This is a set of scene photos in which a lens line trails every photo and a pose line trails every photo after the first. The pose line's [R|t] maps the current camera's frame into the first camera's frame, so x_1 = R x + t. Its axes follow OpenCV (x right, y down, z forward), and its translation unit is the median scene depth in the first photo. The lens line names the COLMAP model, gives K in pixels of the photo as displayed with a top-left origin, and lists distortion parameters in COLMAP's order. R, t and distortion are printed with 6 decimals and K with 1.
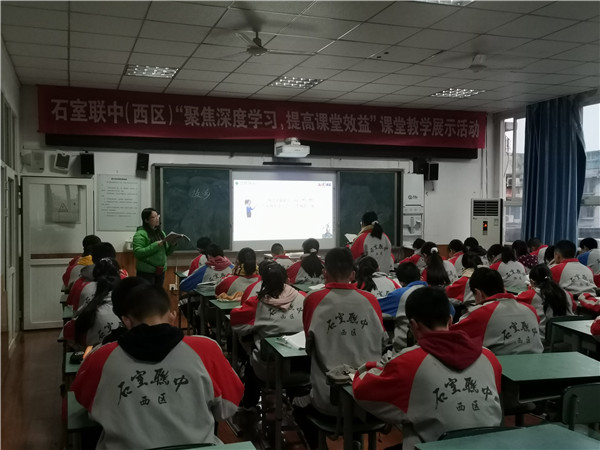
lens RADIAL K [[640.2, 0, 312.2], [0, 640.2, 226.2], [0, 0, 1]] dist [0.084923, 0.000000]
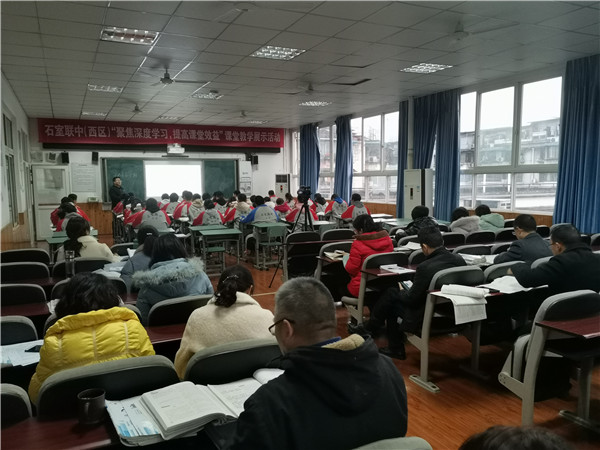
lens RADIAL K [[465.1, 0, 302.7], [0, 465.1, 226.9], [0, 0, 1]] dist [0.044904, -0.035422]
pose [[0.994373, -0.018936, 0.104230, 0.198583], [0.010442, 0.996624, 0.081438, 0.003926], [-0.105420, -0.079892, 0.991213, -0.464571]]
